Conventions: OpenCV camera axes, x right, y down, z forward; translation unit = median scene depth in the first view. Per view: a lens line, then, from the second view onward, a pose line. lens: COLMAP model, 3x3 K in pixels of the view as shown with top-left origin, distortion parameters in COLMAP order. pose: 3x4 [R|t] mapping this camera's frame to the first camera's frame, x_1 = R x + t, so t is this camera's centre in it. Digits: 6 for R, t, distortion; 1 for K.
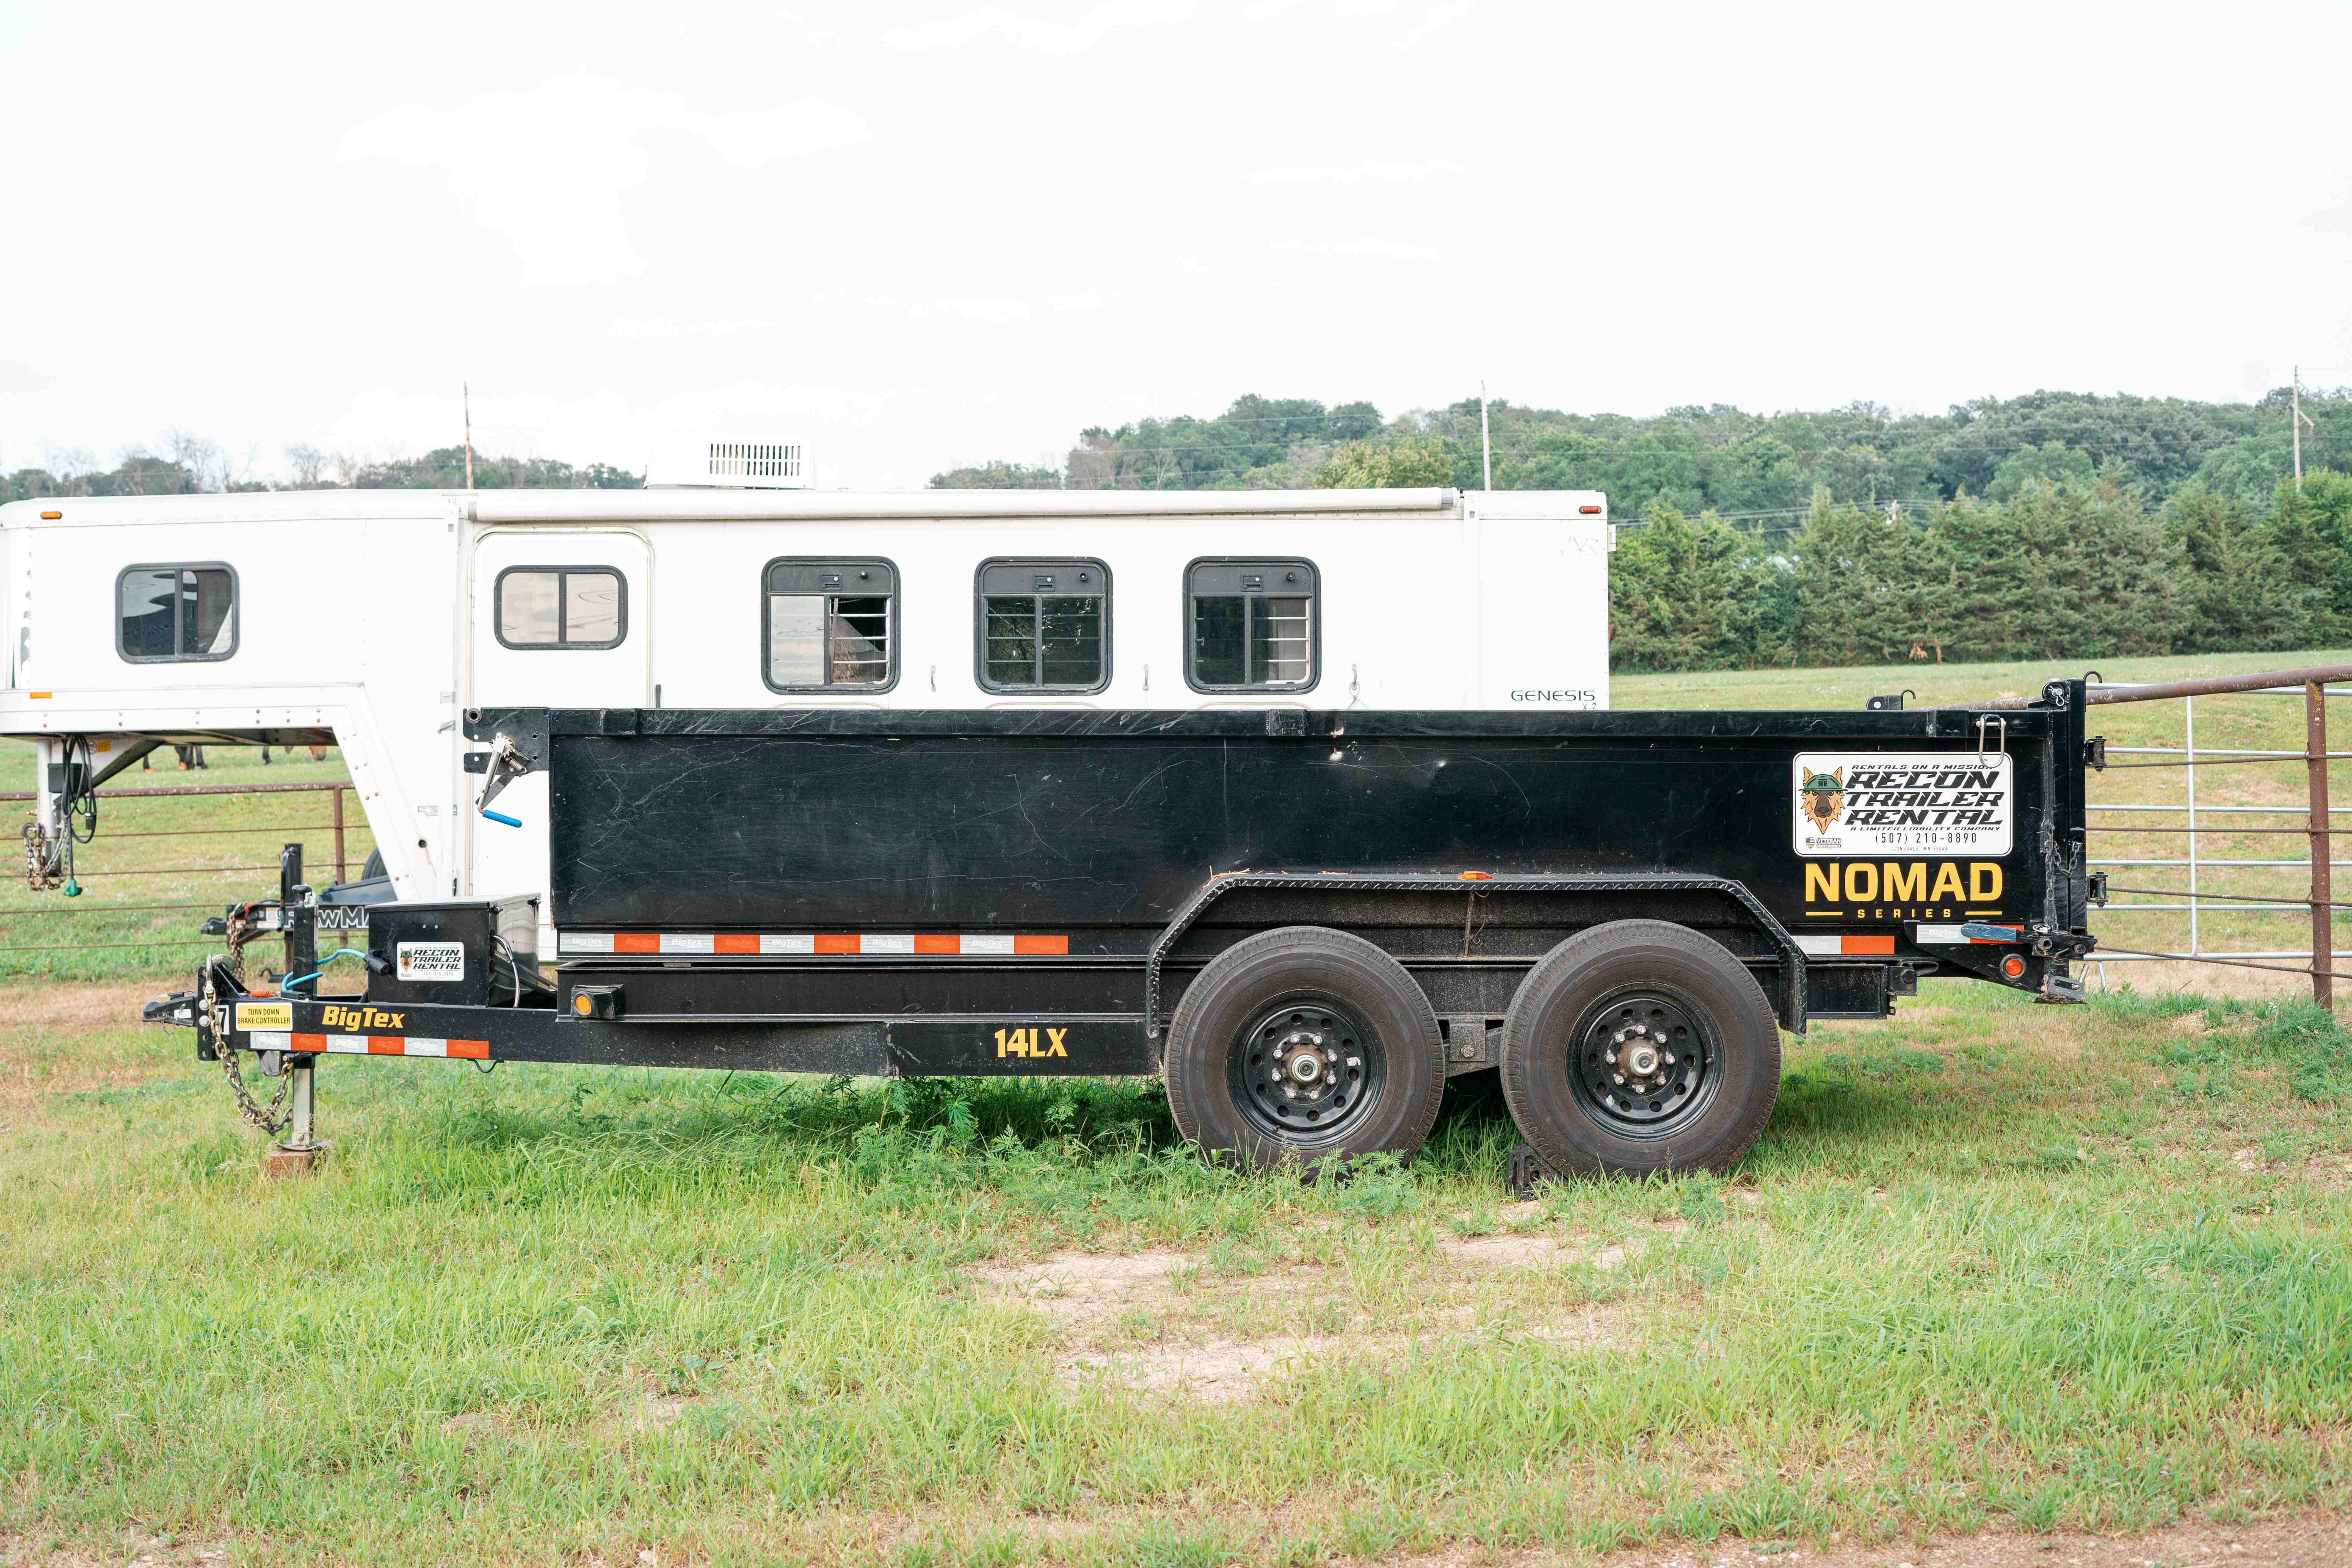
lens RADIAL K [[3439.8, 0, 1168.8], [0, 3439.8, 790.8], [0, 0, 1]] dist [-0.017207, 0.000000]
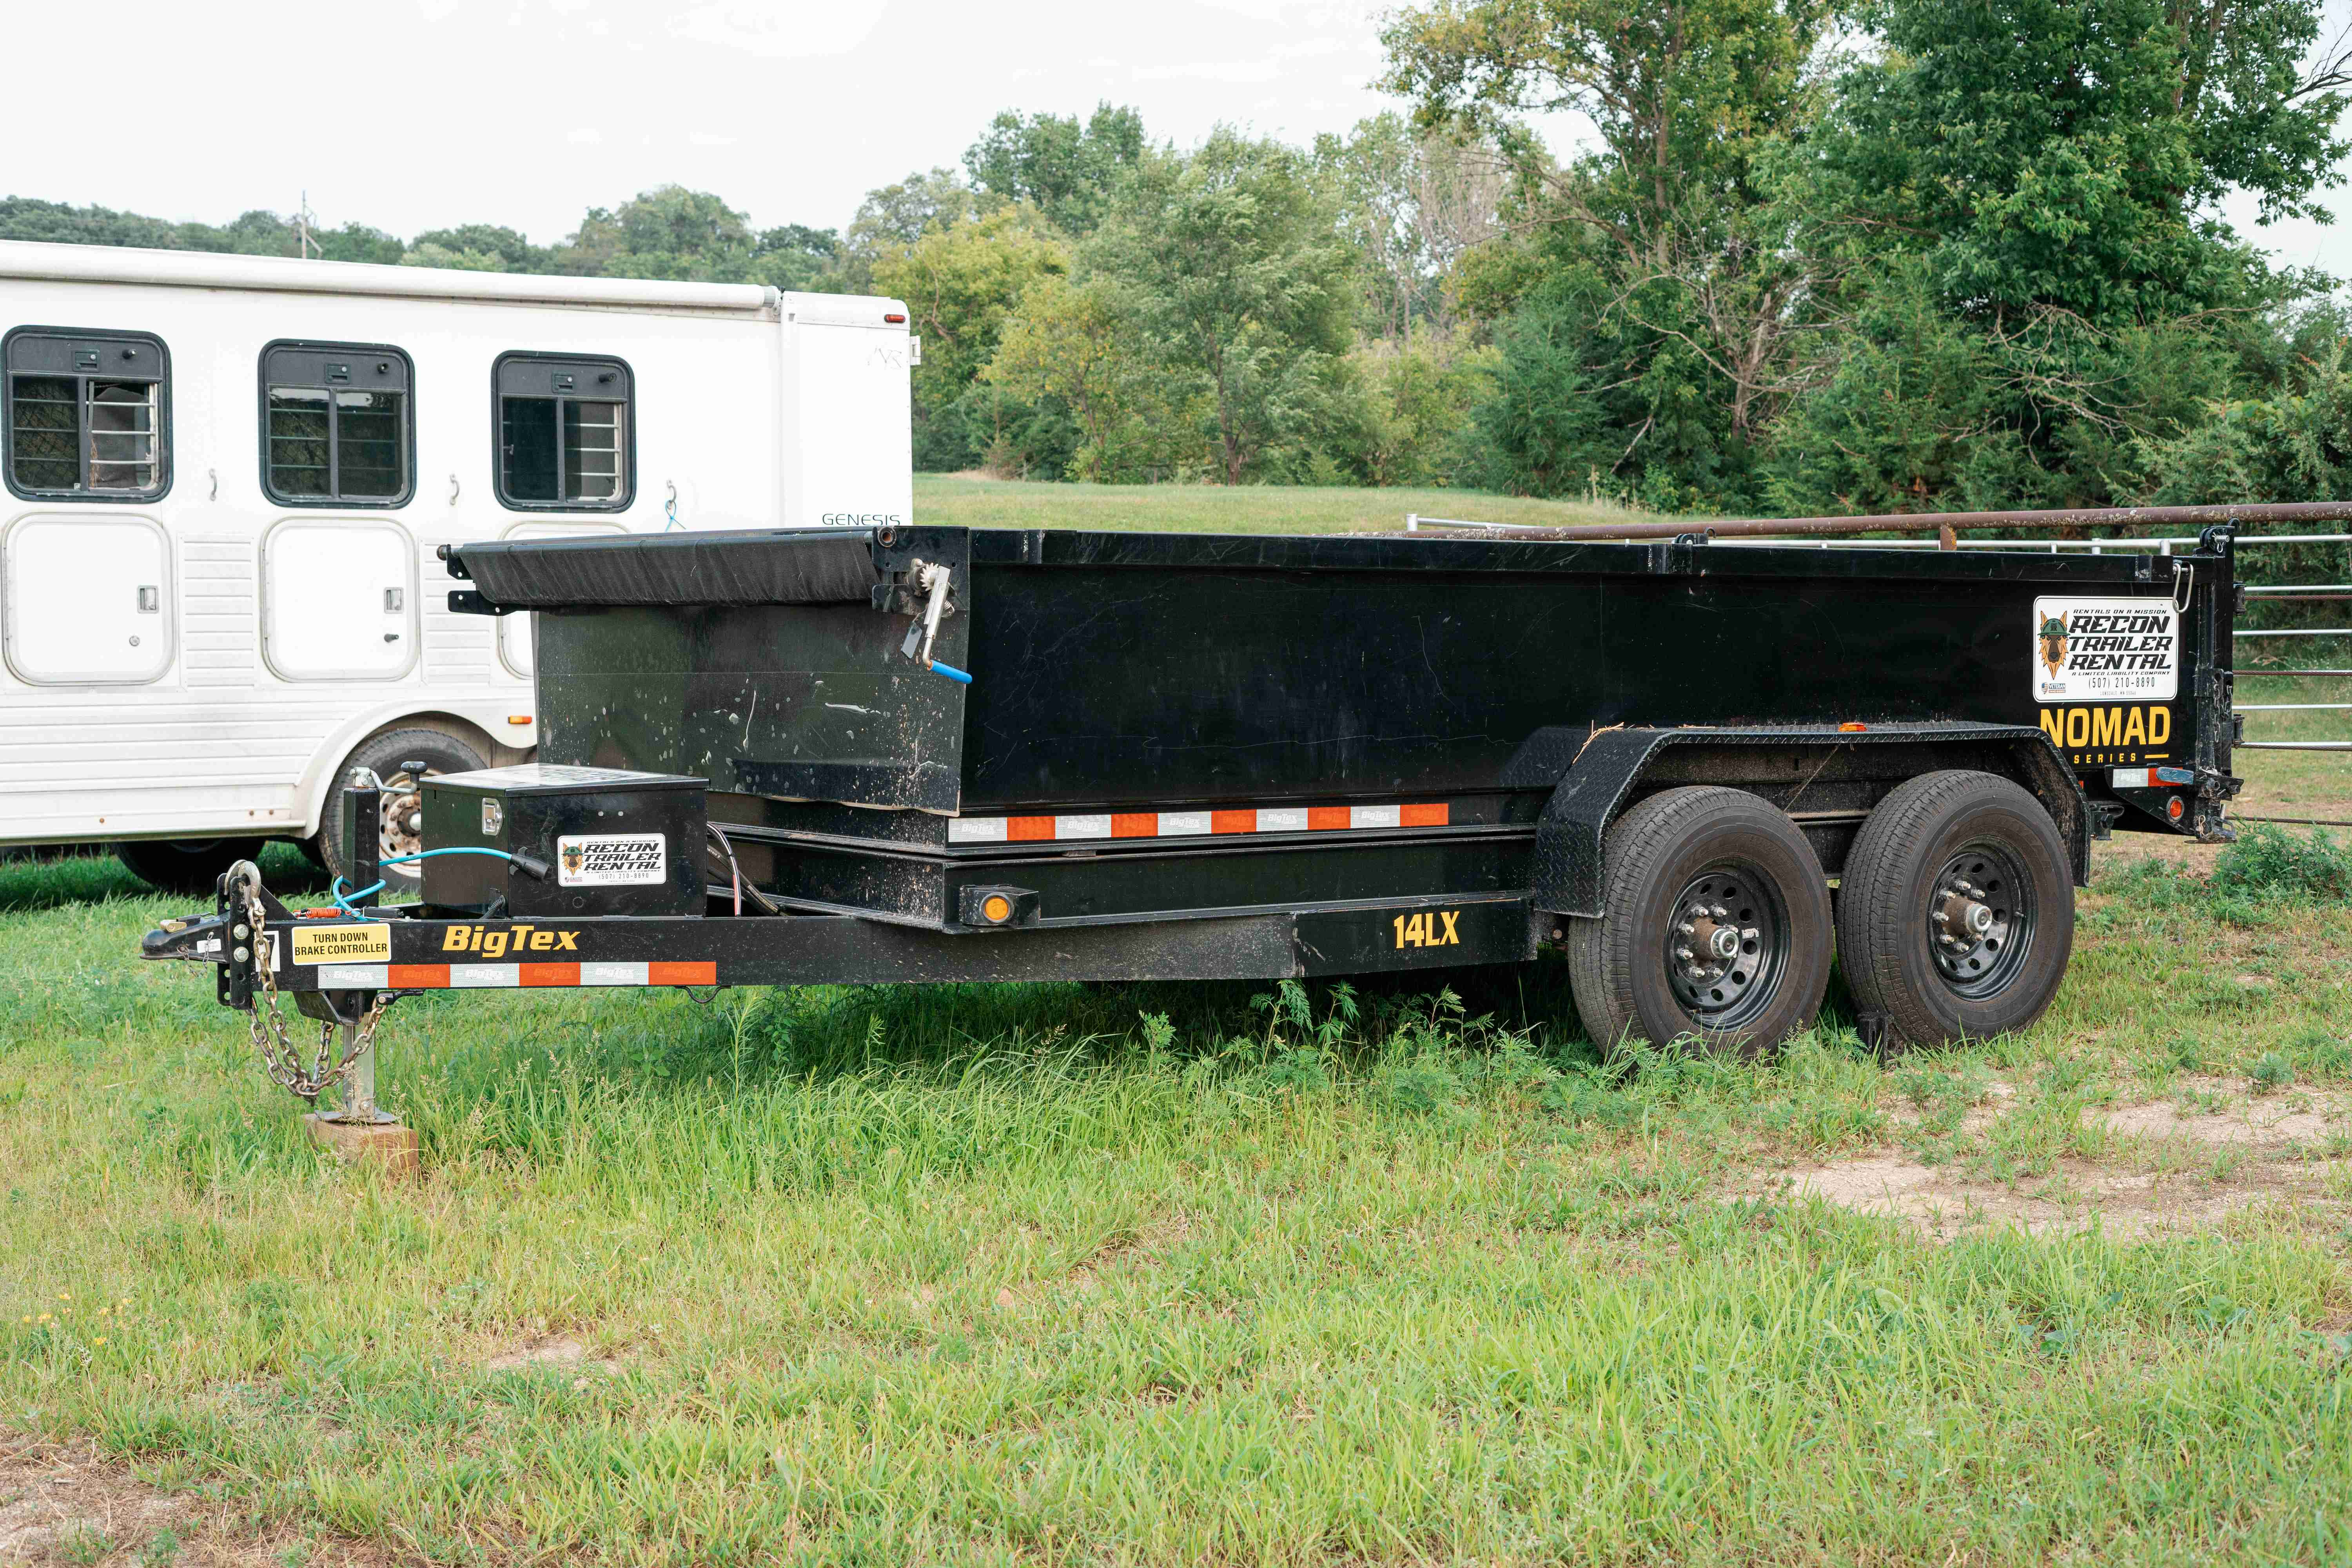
lens RADIAL K [[3439.8, 0, 1156.7], [0, 3439.8, 762.9], [0, 0, 1]] dist [-0.017207, 0.000000]
pose [[0.823839, -0.020858, 0.566440, -0.578211], [-0.004248, 0.999067, 0.042966, -0.004659], [-0.566808, -0.037803, 0.822982, 0.334987]]
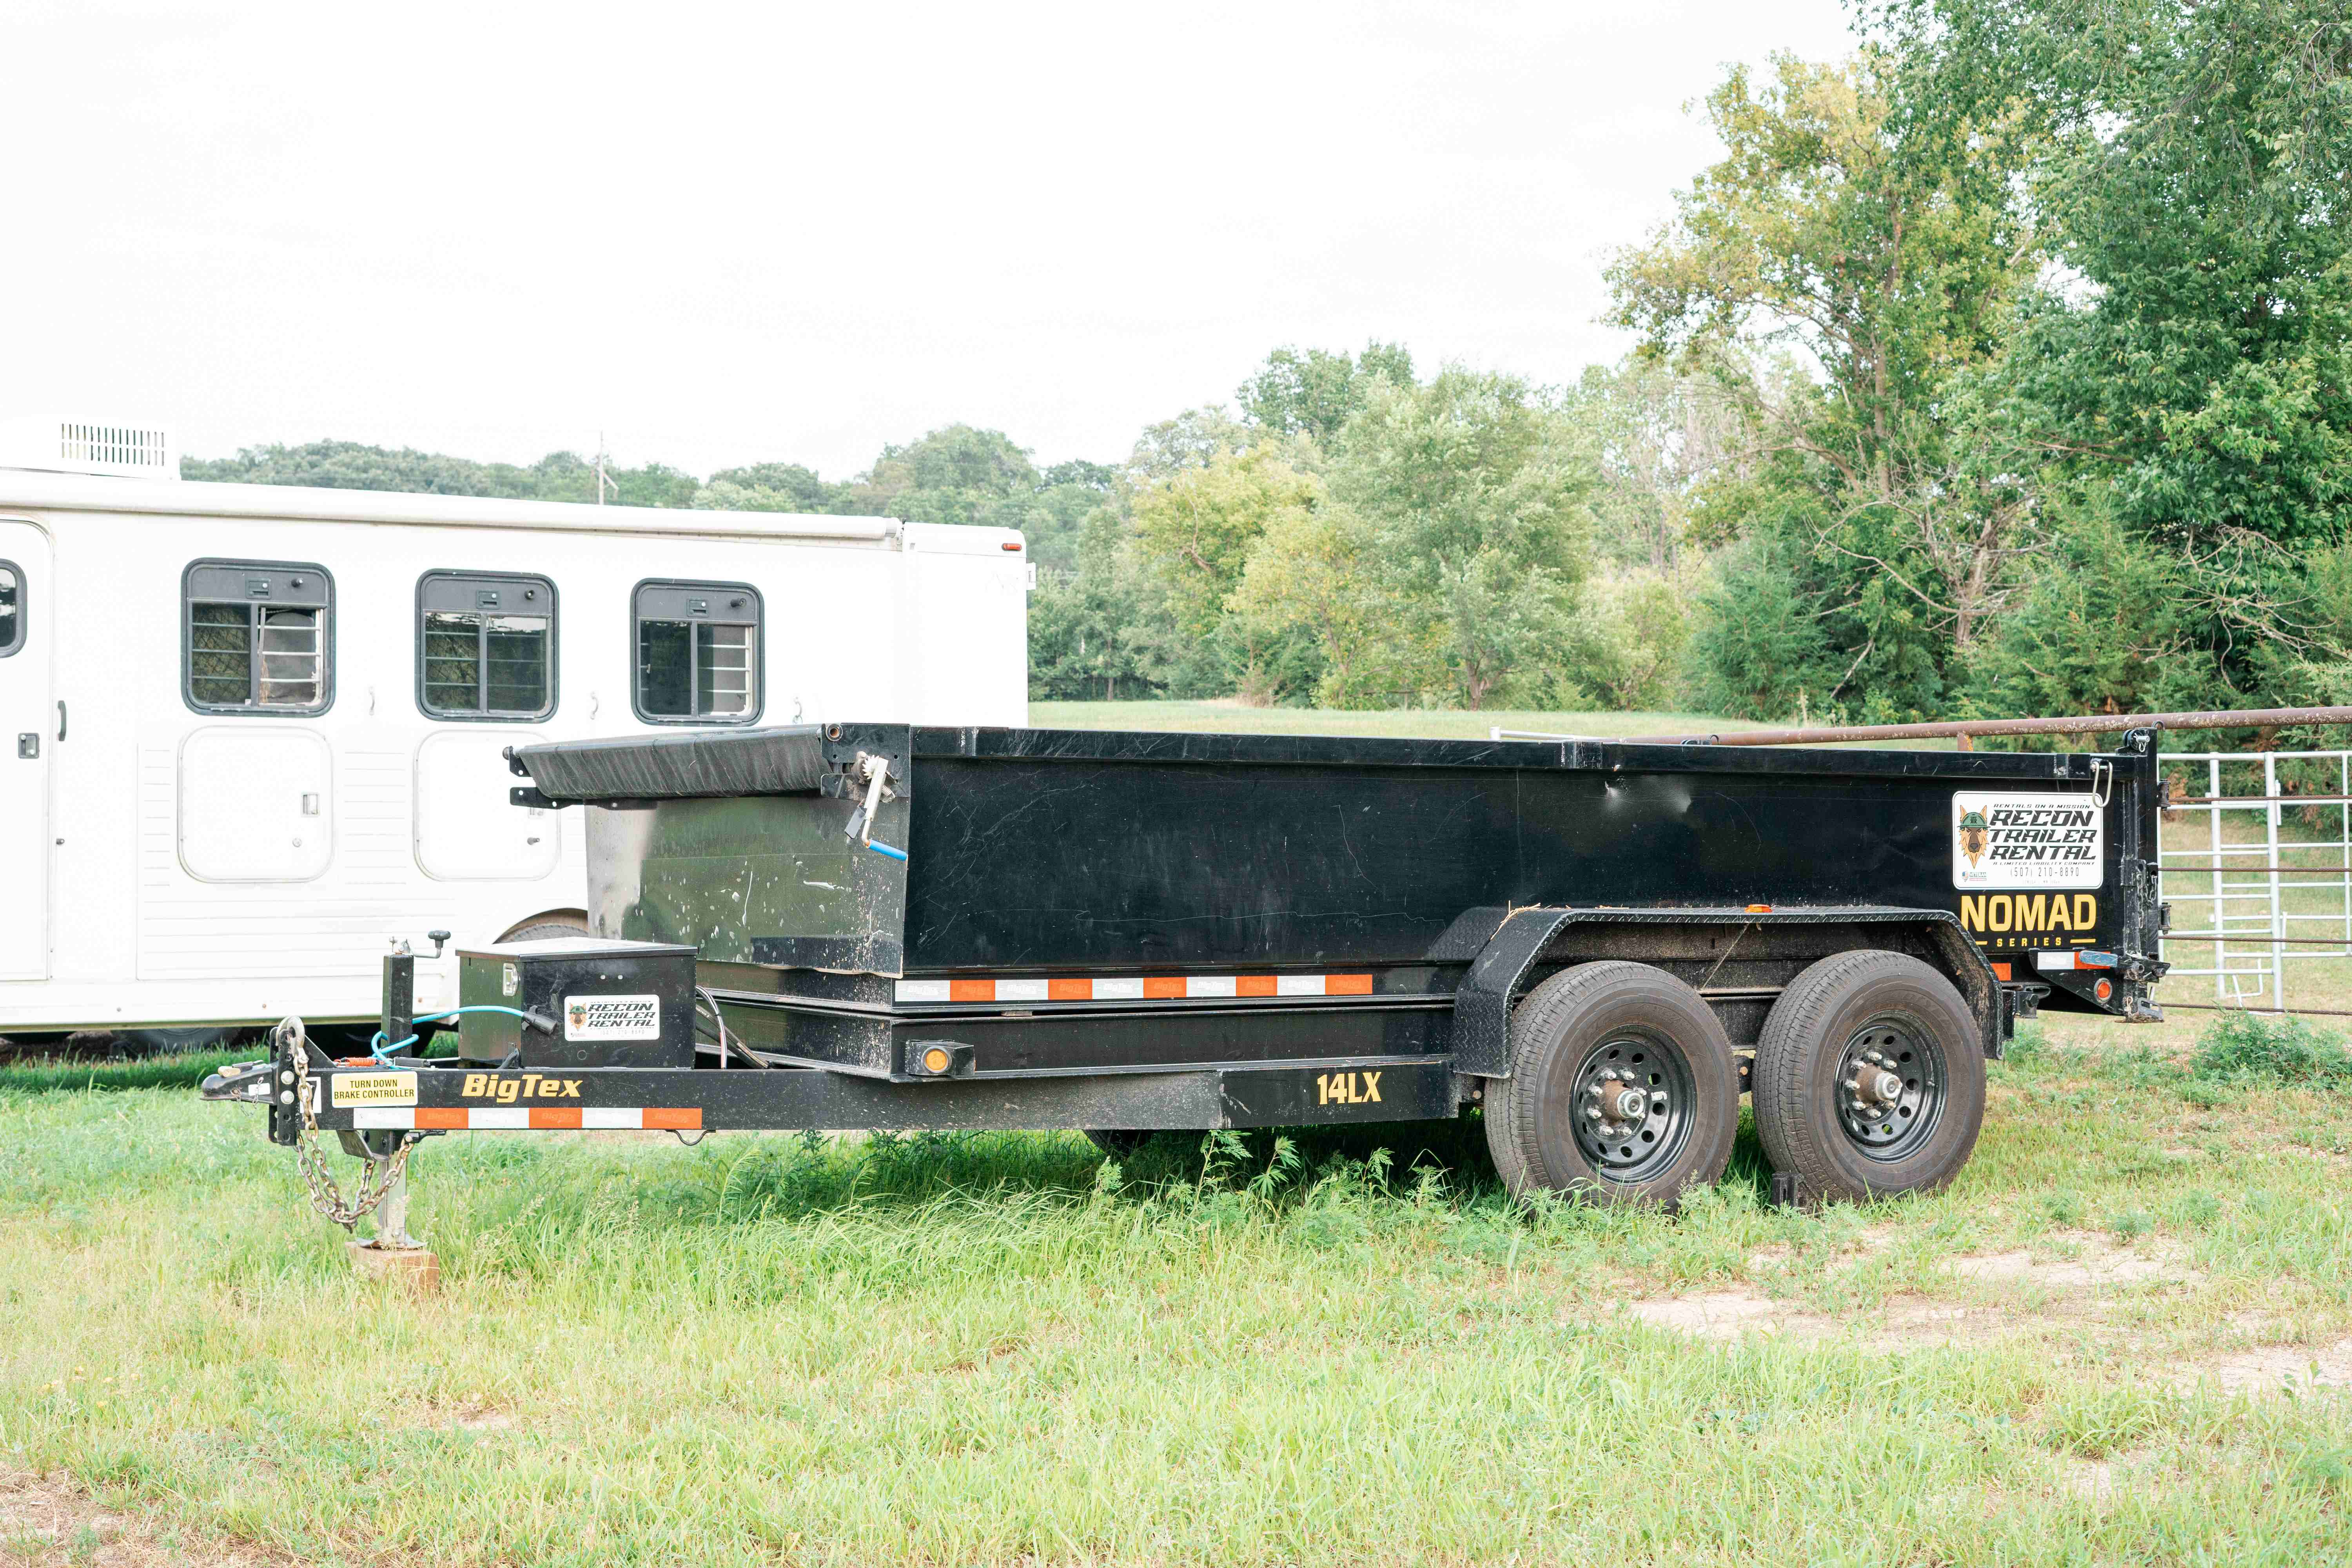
lens RADIAL K [[3439.8, 0, 1167.7], [0, 3439.8, 773.9], [0, 0, 1]] dist [-0.017207, 0.000000]
pose [[0.867998, 0.013880, 0.496374, -0.555233], [-0.004386, 0.999785, -0.020287, 0.006037], [-0.496549, 0.015432, 0.867872, 0.199131]]
